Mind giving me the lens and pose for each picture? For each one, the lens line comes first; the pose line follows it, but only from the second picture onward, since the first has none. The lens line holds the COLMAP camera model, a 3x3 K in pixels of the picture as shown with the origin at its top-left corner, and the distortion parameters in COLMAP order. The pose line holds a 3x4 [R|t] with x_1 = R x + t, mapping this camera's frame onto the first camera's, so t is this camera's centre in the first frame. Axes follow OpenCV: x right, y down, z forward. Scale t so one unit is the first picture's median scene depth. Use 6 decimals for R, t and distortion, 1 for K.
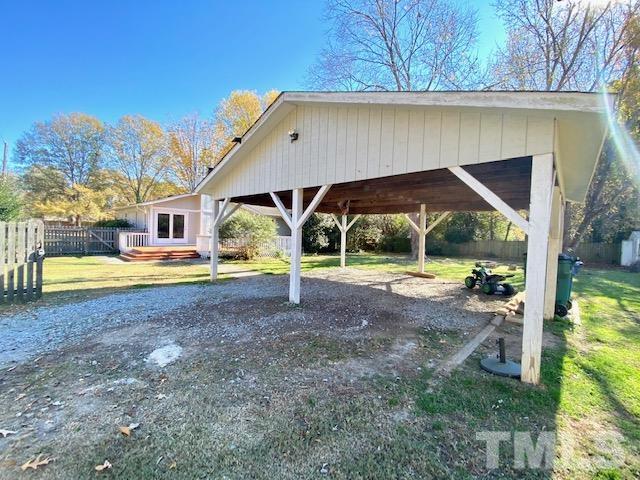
lens RADIAL K [[264.8, 0, 315.1], [0, 264.8, 239.8], [0, 0, 1]] dist [-0.000233, -0.000871]
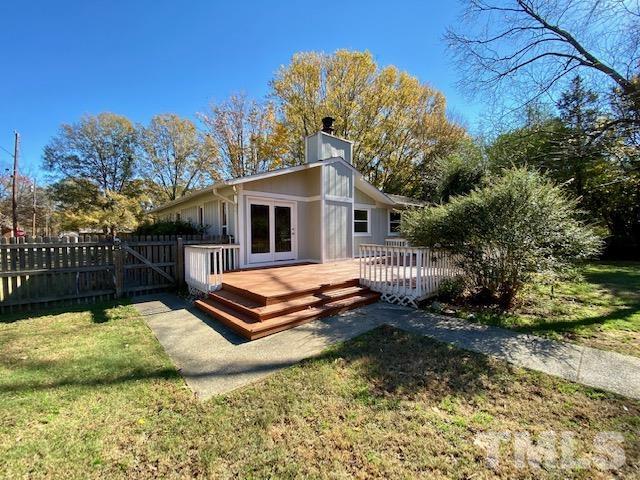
lens RADIAL K [[264.8, 0, 324.8], [0, 264.8, 240.9], [0, 0, 1]] dist [-0.000233, -0.000871]
pose [[0.996966, -0.046499, -0.062417, -0.122392], [0.046636, 0.998912, 0.000730, -0.006718], [0.062315, -0.003638, 0.998050, 0.144963]]
